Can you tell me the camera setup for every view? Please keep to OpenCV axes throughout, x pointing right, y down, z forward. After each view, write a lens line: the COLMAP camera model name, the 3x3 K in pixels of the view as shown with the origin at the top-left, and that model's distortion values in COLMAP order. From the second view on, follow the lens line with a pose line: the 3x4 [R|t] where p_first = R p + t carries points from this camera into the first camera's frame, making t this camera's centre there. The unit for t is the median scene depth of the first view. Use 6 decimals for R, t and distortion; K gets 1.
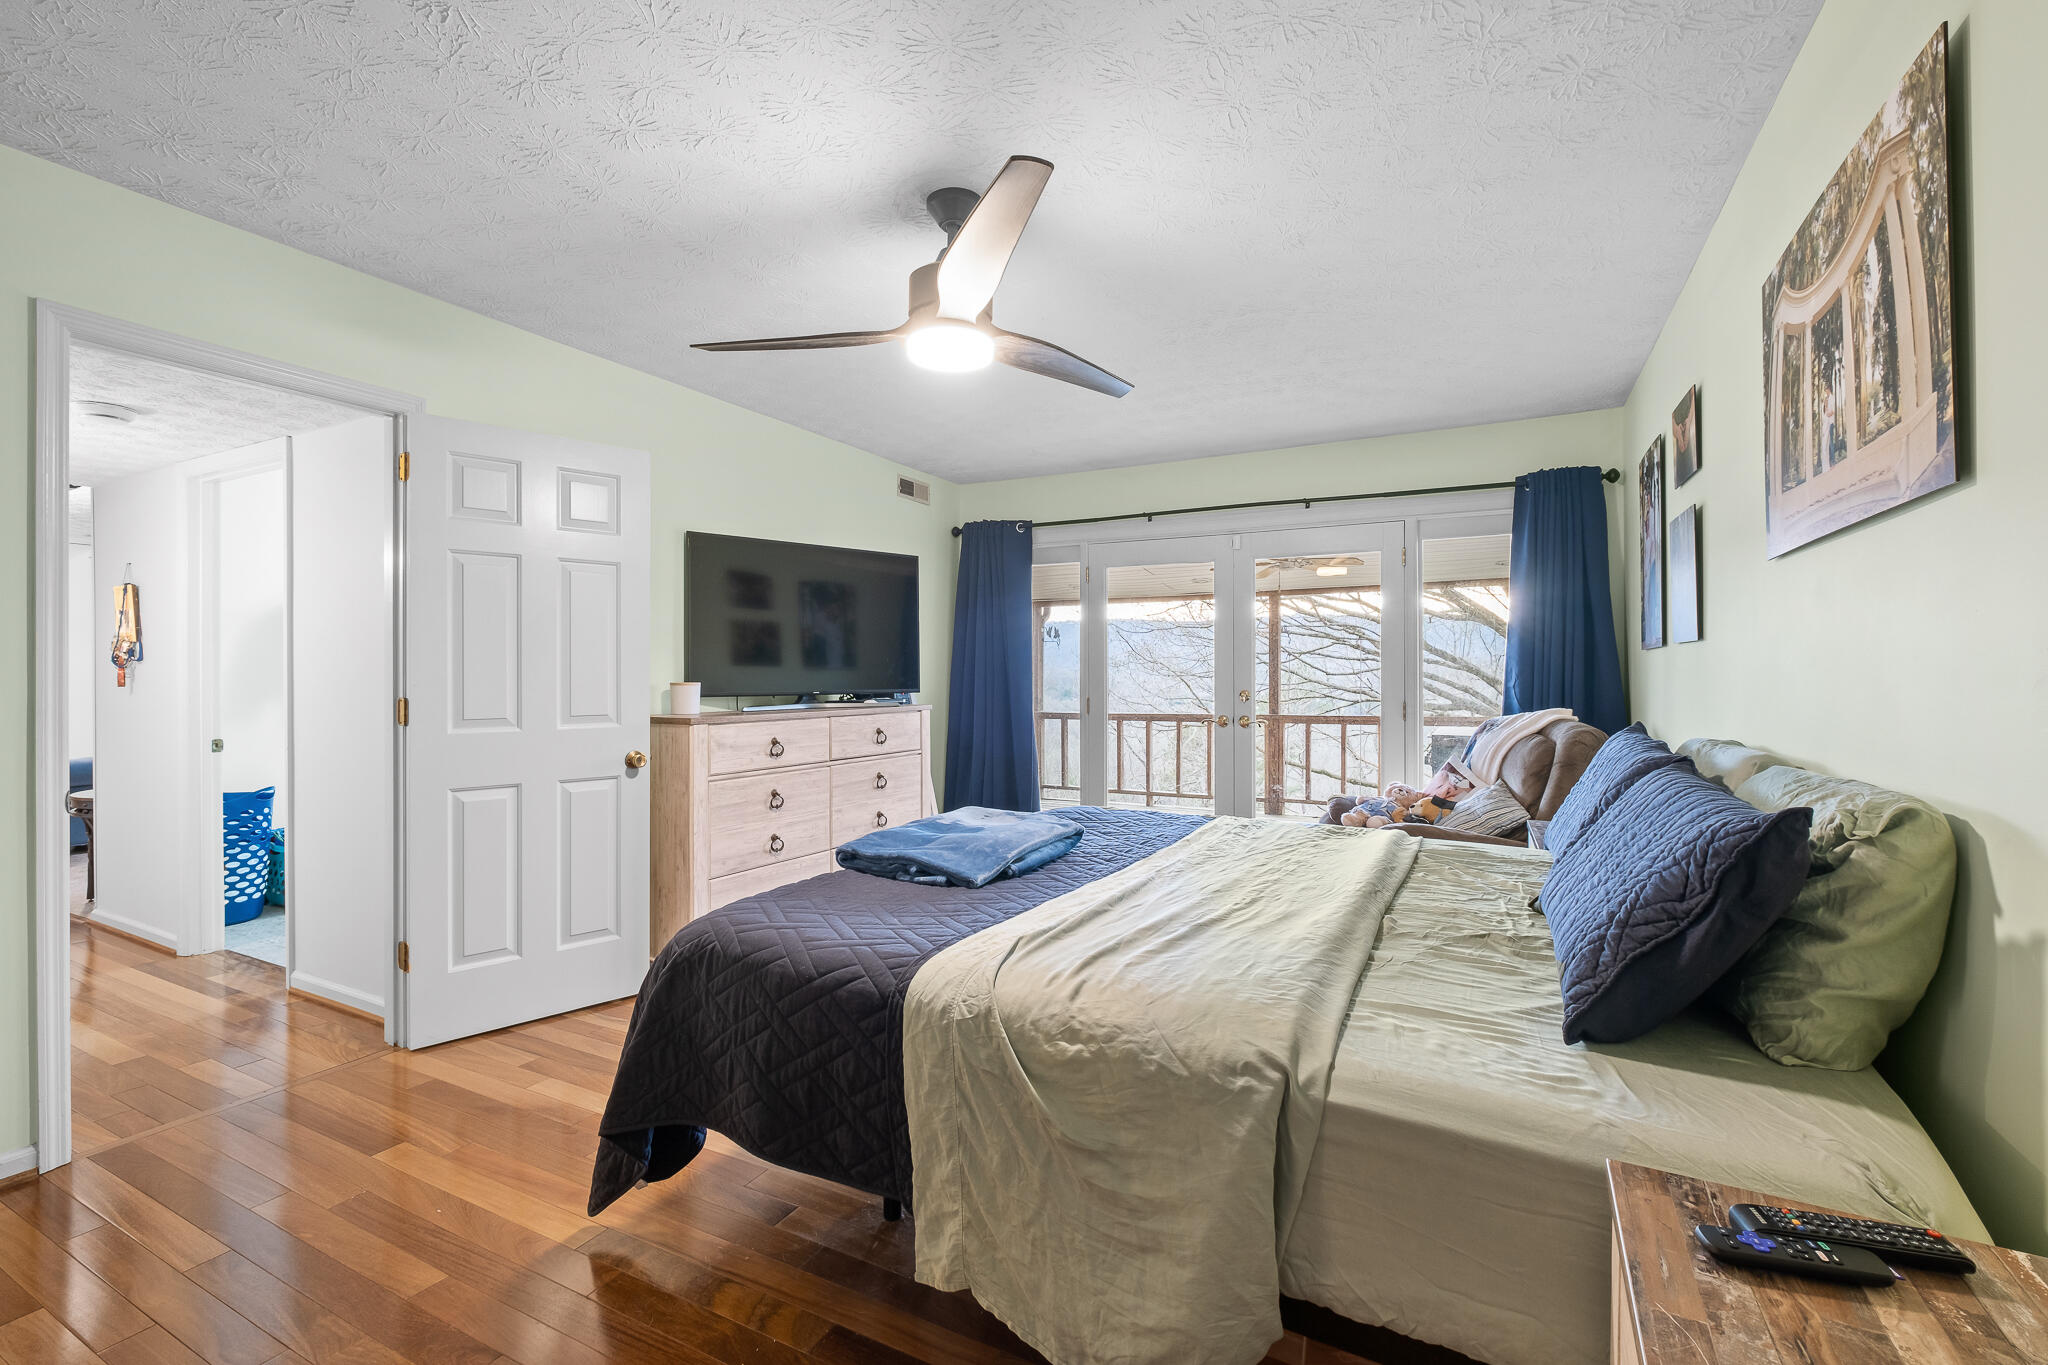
lens RADIAL K [[907.9, 0, 1024.7], [0, 907.9, 679.9], [0, 0, 1]] dist [-0.005407, 0.001017]
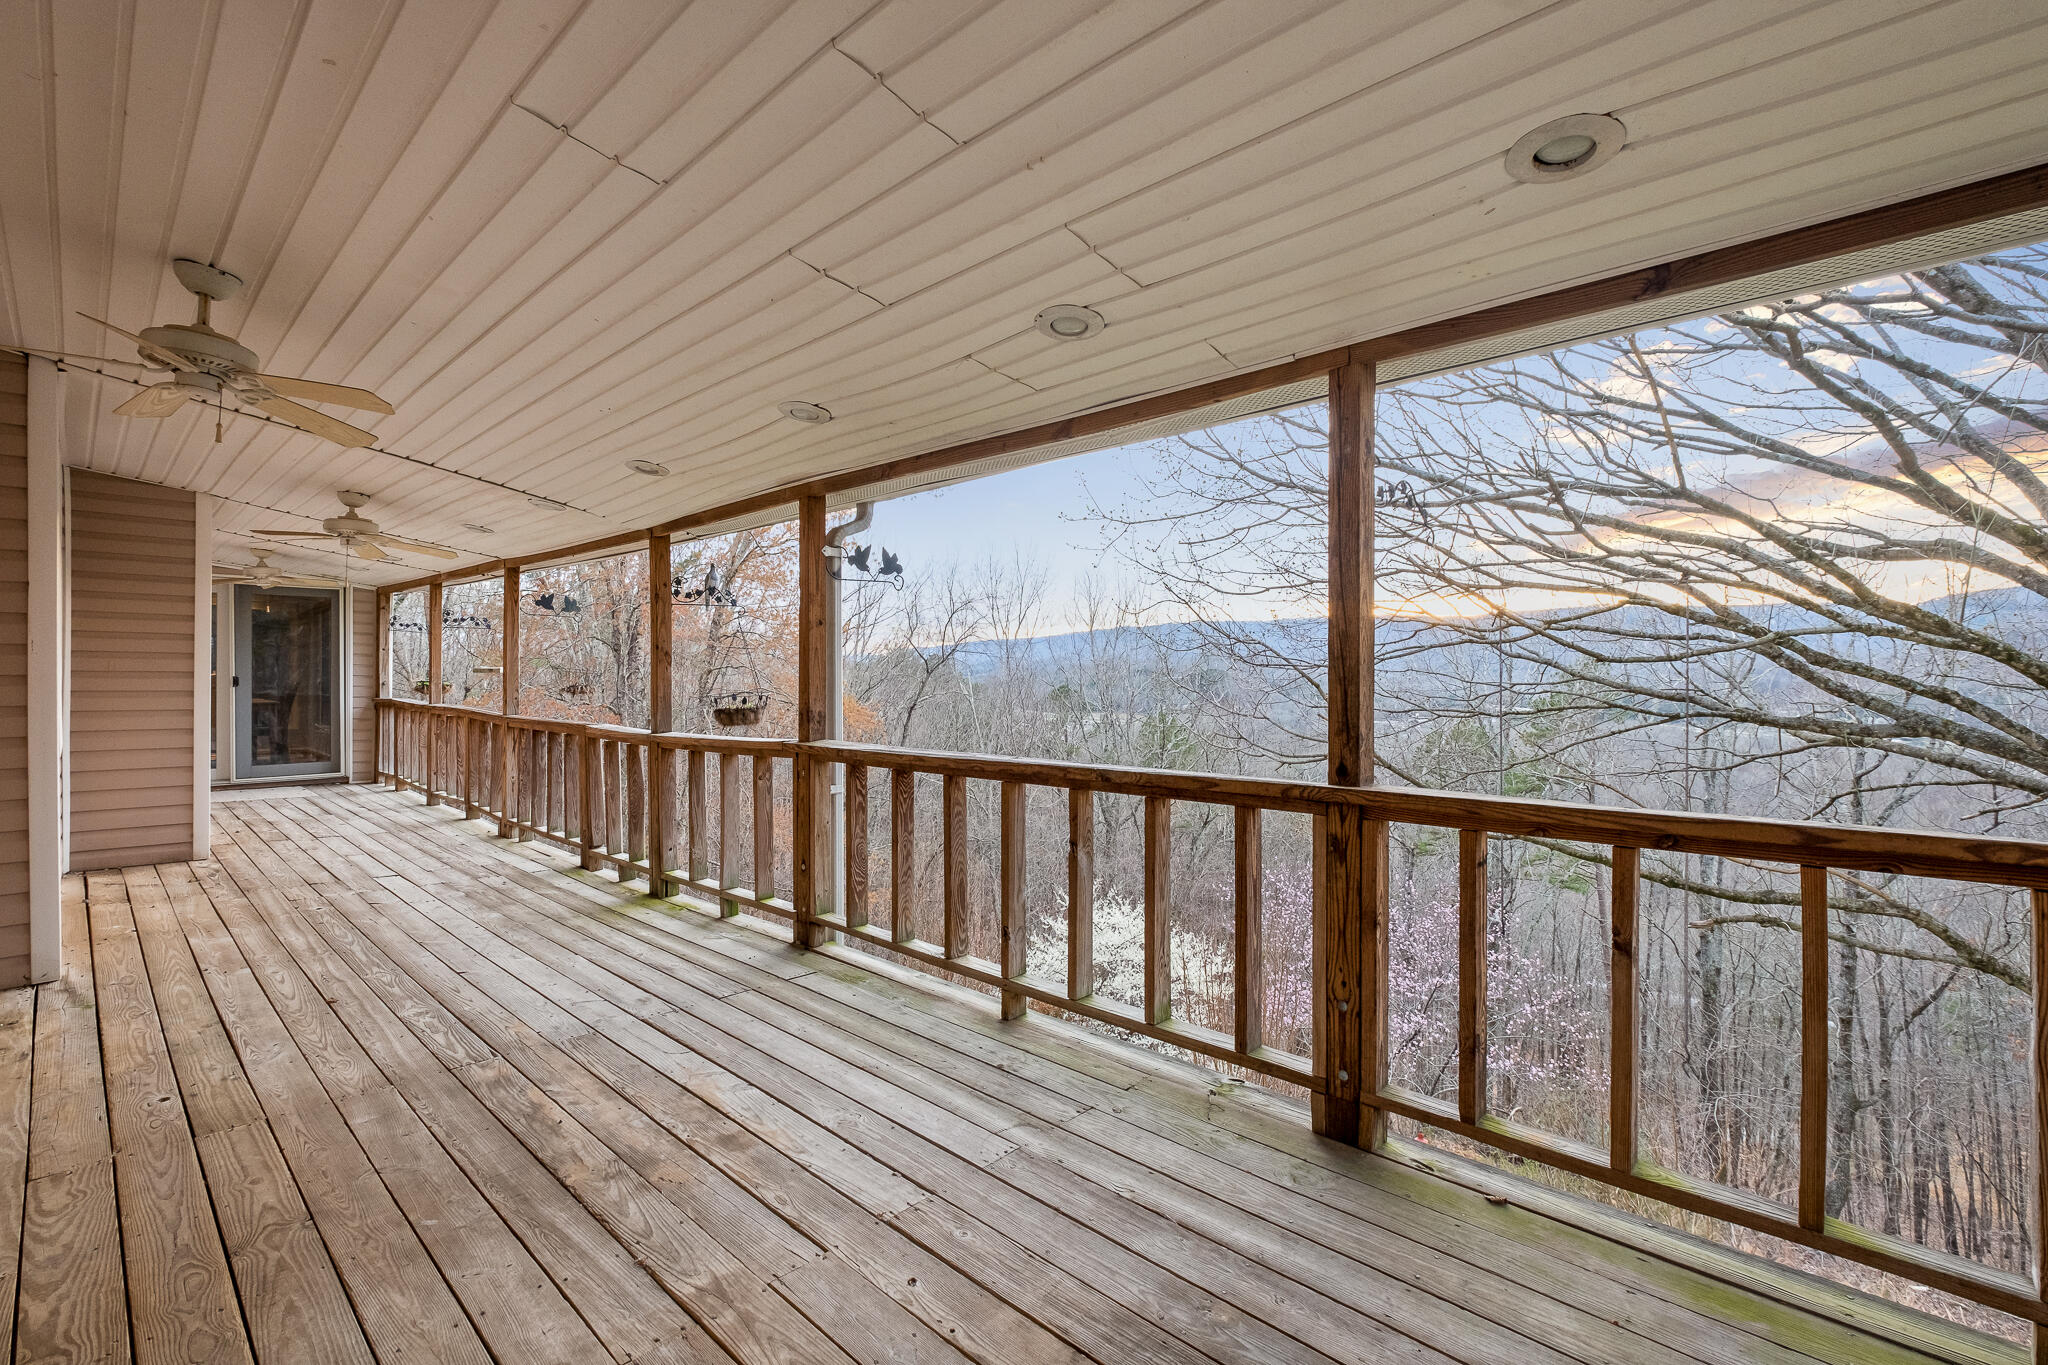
lens RADIAL K [[907.9, 0, 1022.6], [0, 907.9, 673.3], [0, 0, 1]] dist [-0.005407, 0.001017]
pose [[0.963402, 0.002913, -0.268045, 0.150839], [-0.004150, 0.999983, -0.004047, 0.002795], [0.268029, 0.005011, 0.963398, 0.418787]]
